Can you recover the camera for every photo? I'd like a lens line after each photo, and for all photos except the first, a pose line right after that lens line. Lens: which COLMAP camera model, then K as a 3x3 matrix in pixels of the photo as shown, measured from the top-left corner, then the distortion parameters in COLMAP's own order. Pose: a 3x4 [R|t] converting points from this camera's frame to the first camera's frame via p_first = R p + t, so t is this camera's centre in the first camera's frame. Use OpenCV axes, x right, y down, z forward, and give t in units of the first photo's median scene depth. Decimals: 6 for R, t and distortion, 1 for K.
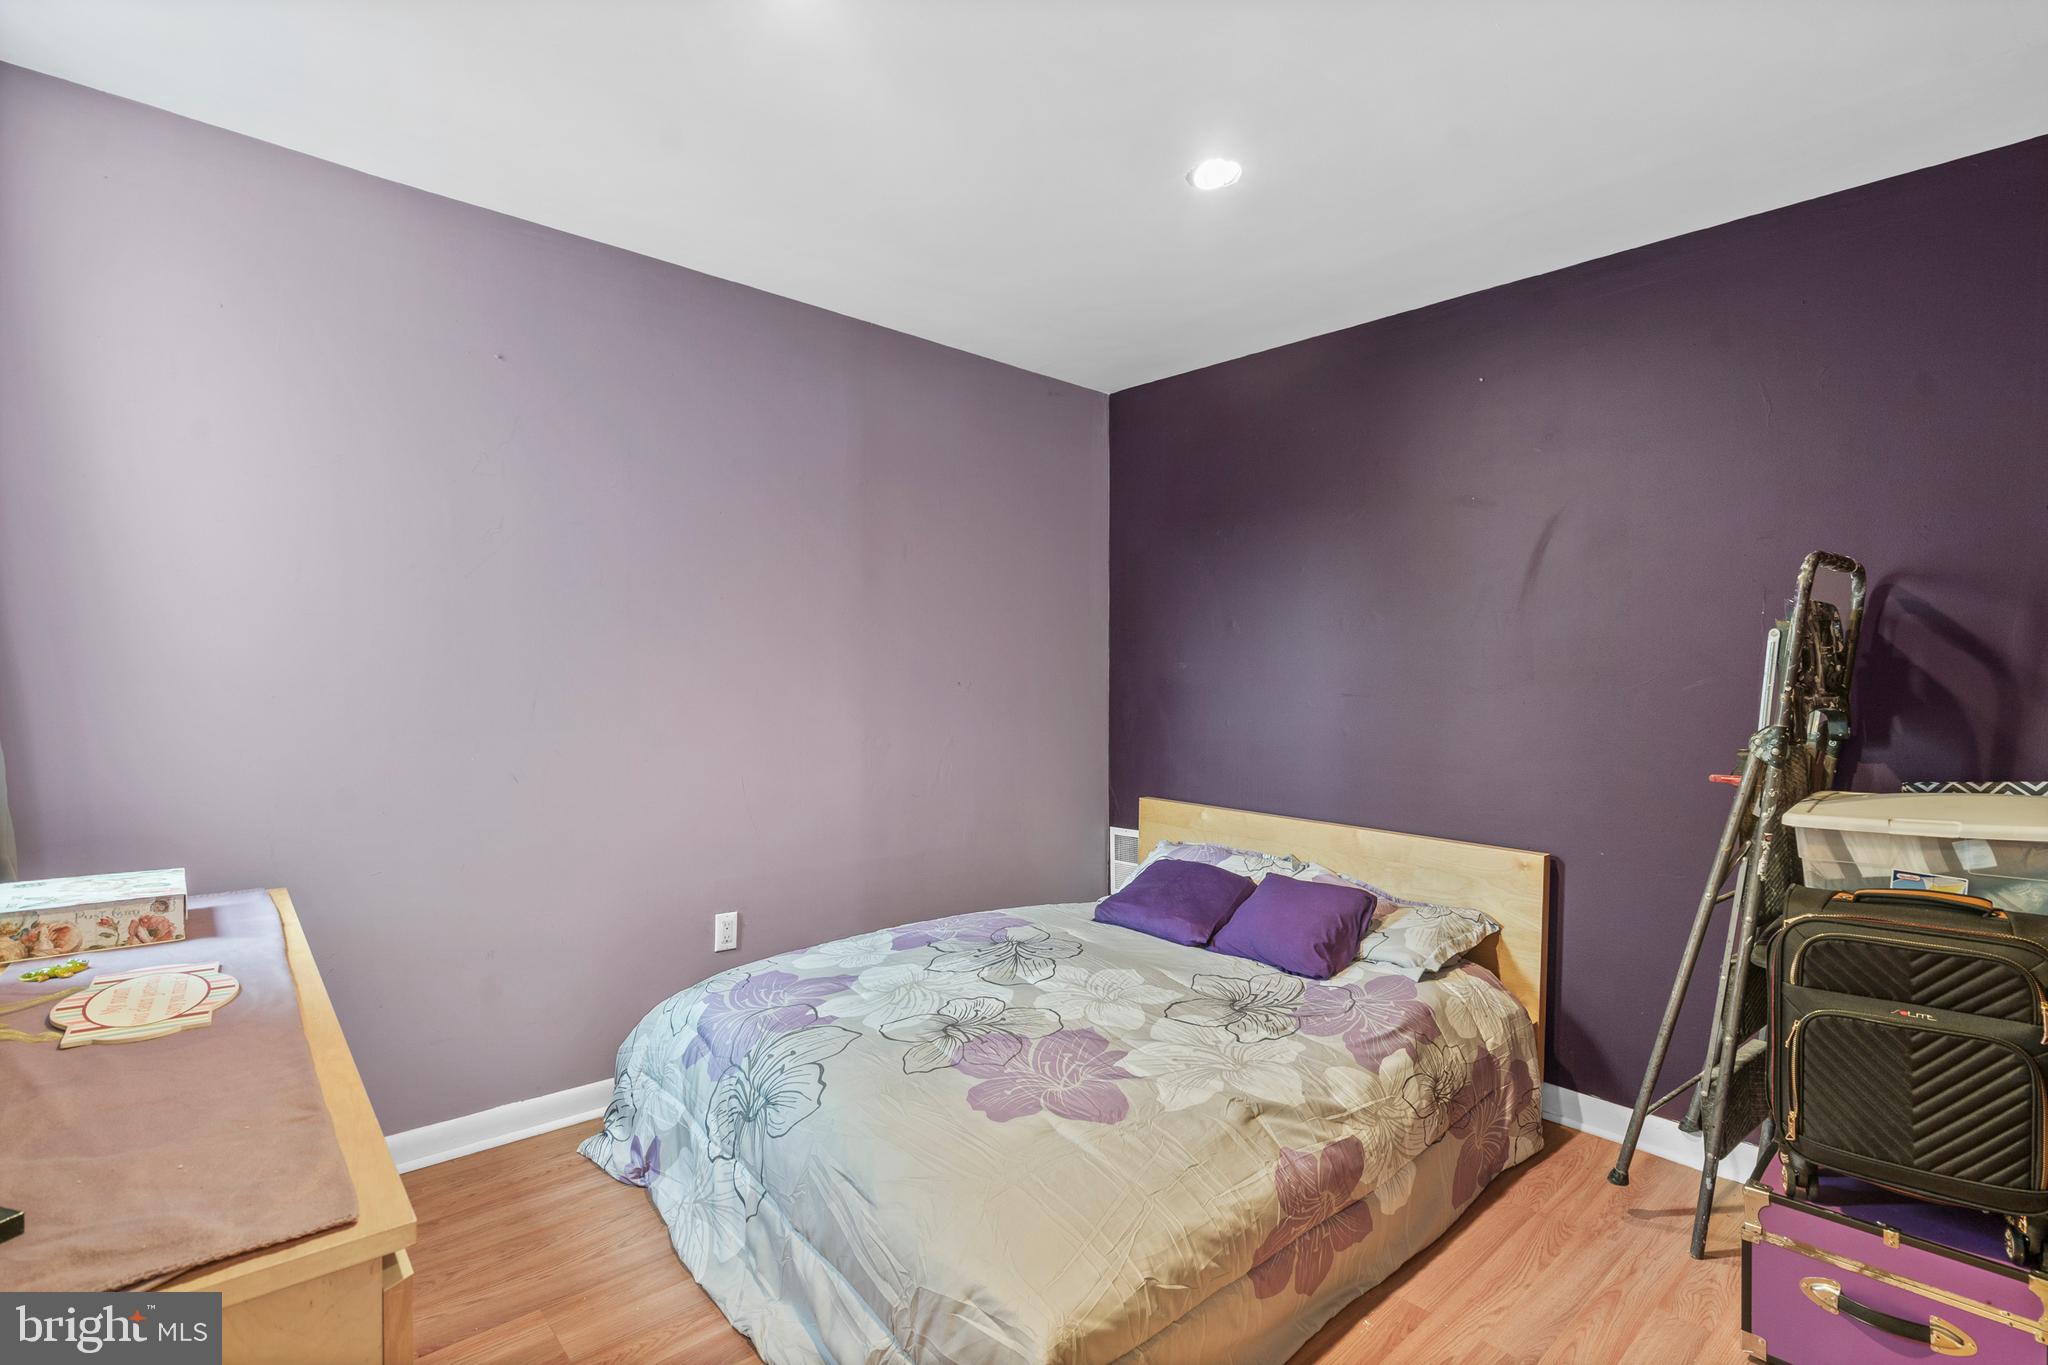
lens RADIAL K [[964.4, 0, 1029.3], [0, 964.4, 685.8], [0, 0, 1]] dist [-0.002678, 0.000529]
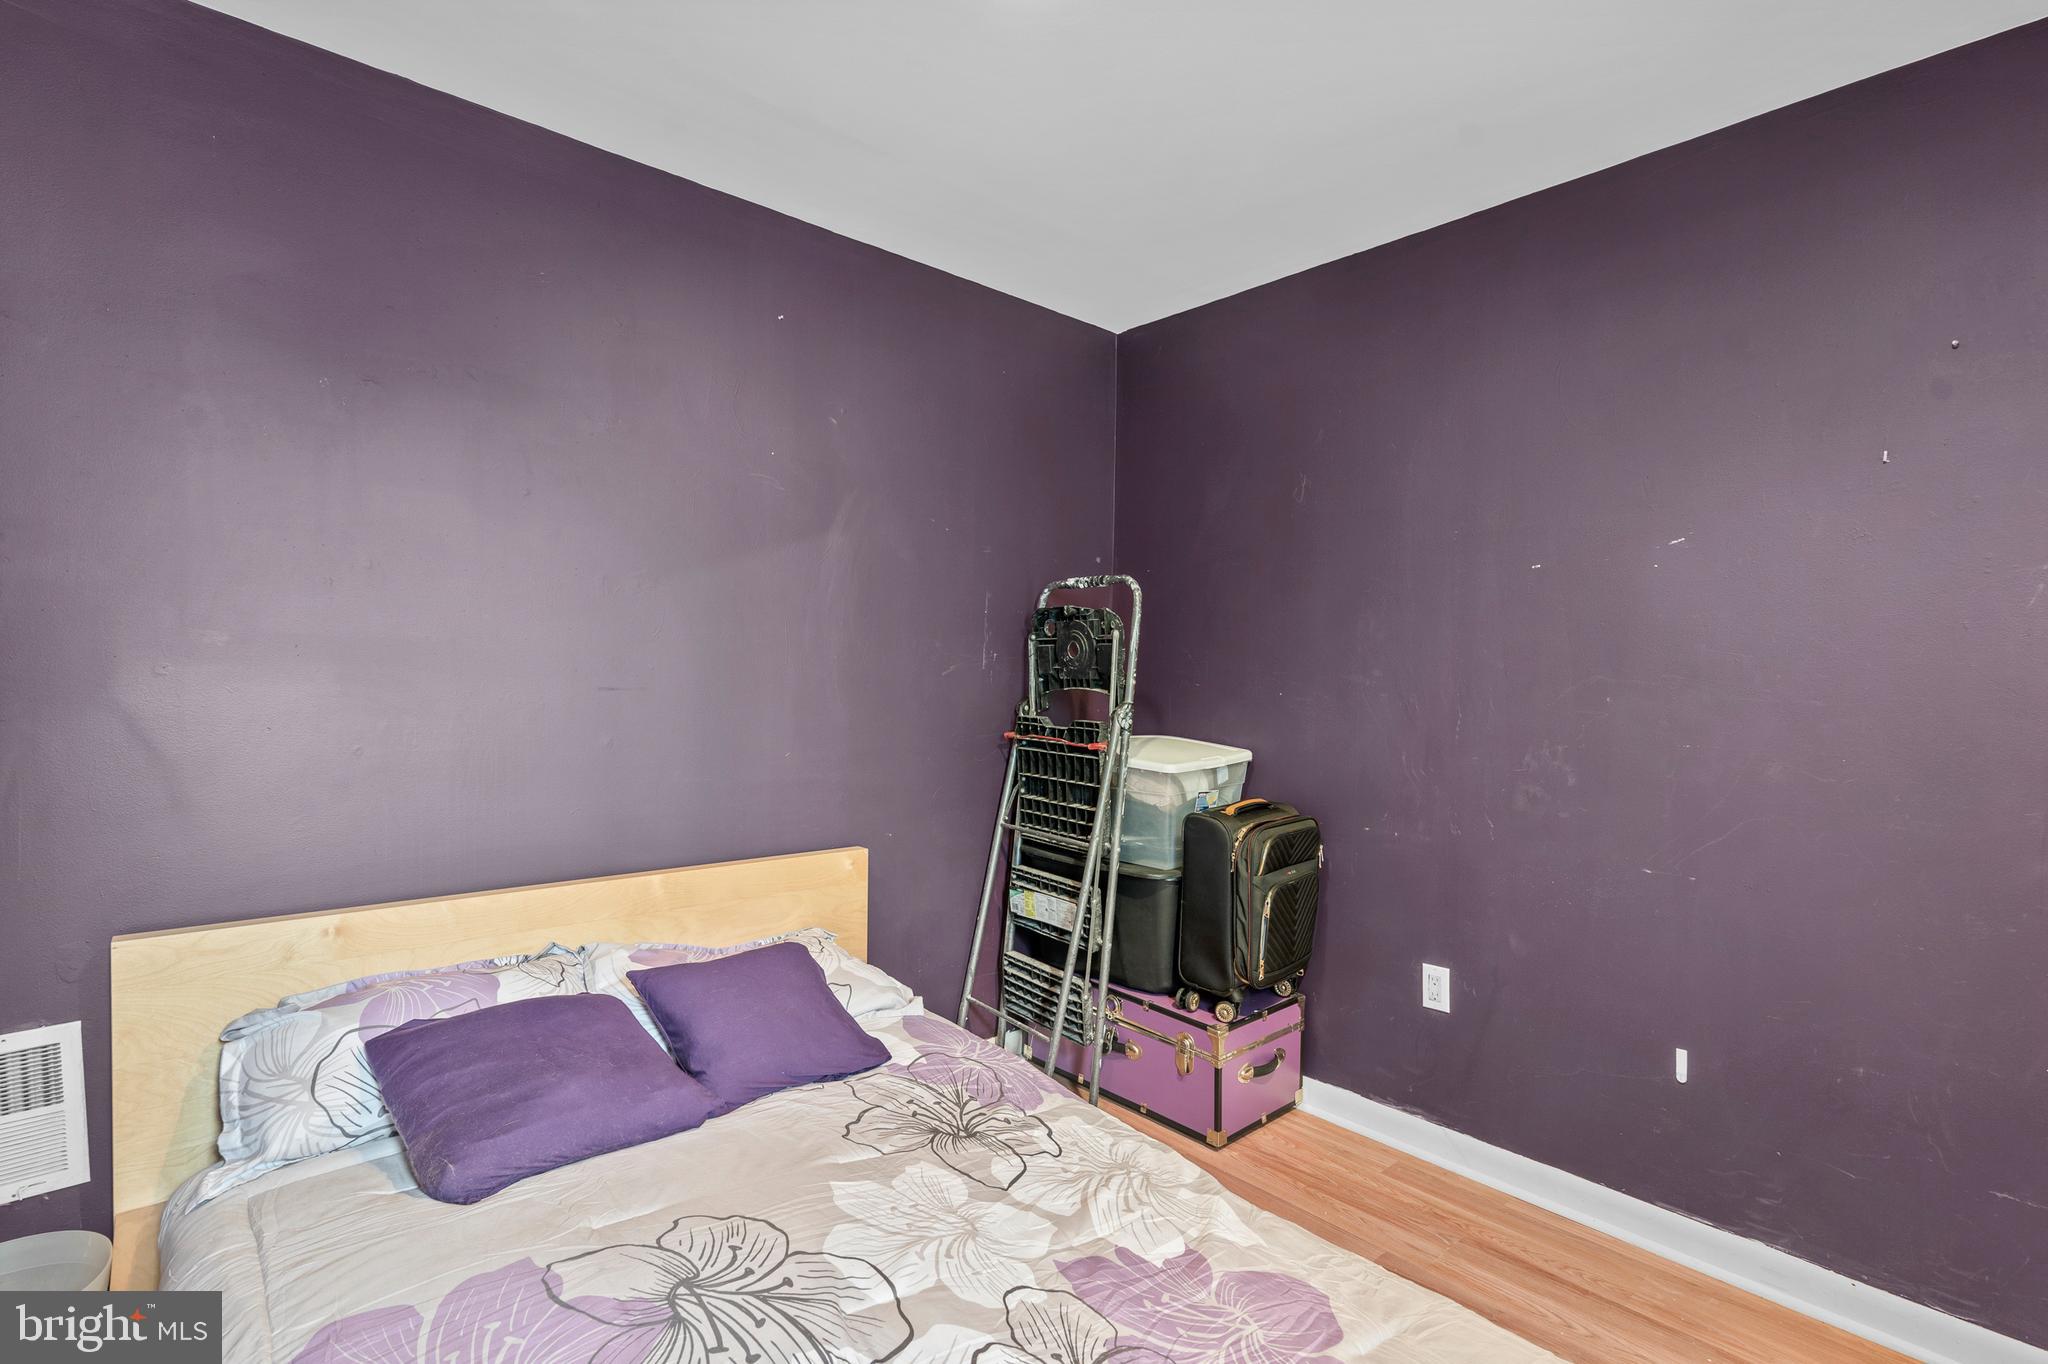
lens RADIAL K [[964.4, 0, 1022.4], [0, 964.4, 689.6], [0, 0, 1]] dist [-0.002678, 0.000529]
pose [[0.026686, -0.041404, 0.998786, -0.509188], [-0.002461, 0.999136, 0.041485, -0.029018], [-0.999641, -0.003565, 0.026562, 0.974701]]
